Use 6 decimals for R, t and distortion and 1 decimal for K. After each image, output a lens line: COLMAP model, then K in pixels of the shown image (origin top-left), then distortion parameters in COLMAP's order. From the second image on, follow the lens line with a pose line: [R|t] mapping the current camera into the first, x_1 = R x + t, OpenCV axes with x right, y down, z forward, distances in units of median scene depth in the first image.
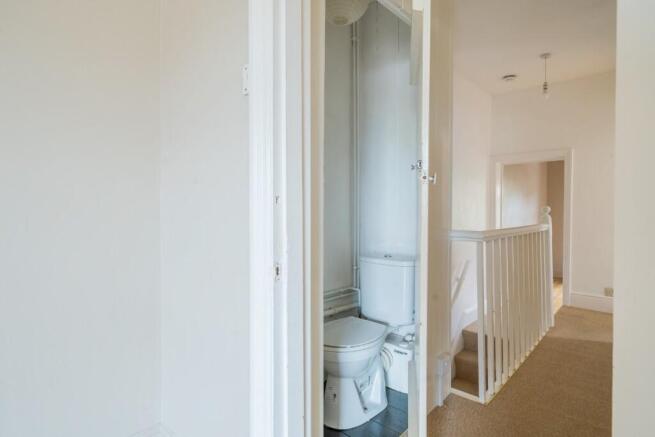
lens RADIAL K [[339.3, 0, 327.5], [0, 339.3, 218.5], [0, 0, 1]] dist [0.000887, 0.000041]
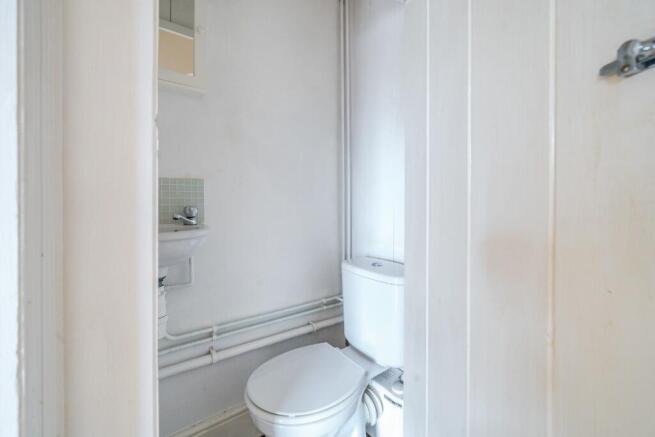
lens RADIAL K [[224.5, 0, 327.5], [0, 224.5, 218.5], [0, 0, 1]] dist [-0.000756, -0.000031]
pose [[0.978219, 0.000451, -0.207577, 0.175286], [0.000634, 0.999986, 0.005159, 0.008676], [0.207577, -0.005178, 0.978205, 0.504236]]
